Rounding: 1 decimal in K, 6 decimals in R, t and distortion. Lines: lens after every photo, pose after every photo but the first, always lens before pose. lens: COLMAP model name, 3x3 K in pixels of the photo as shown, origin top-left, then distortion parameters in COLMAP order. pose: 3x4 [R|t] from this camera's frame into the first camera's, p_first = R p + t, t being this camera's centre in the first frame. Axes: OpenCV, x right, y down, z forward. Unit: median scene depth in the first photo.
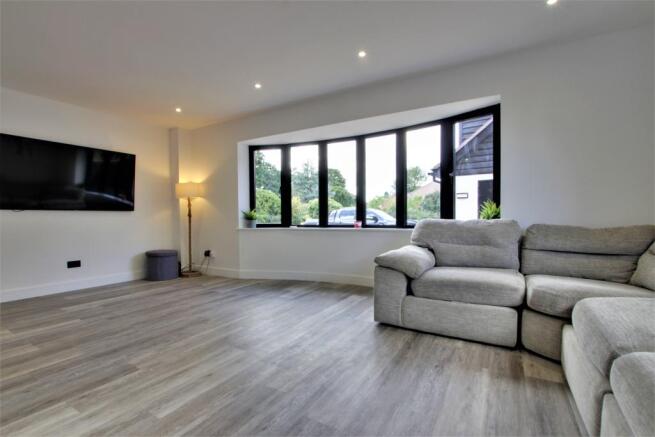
lens RADIAL K [[304.1, 0, 327.5], [0, 304.1, 218.5], [0, 0, 1]] dist [-0.028612, 0.000155]
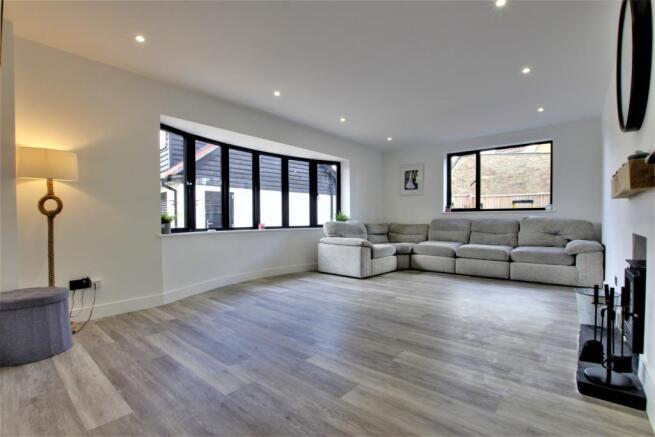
lens RADIAL K [[304.1, 0, 327.5], [0, 304.1, 218.5], [0, 0, 1]] dist [-0.028612, 0.000155]
pose [[0.182451, 0.012568, 0.983135, -1.267342], [0.007296, 0.999873, -0.014136, 0.009143], [-0.983188, 0.009752, 0.182337, 0.668021]]
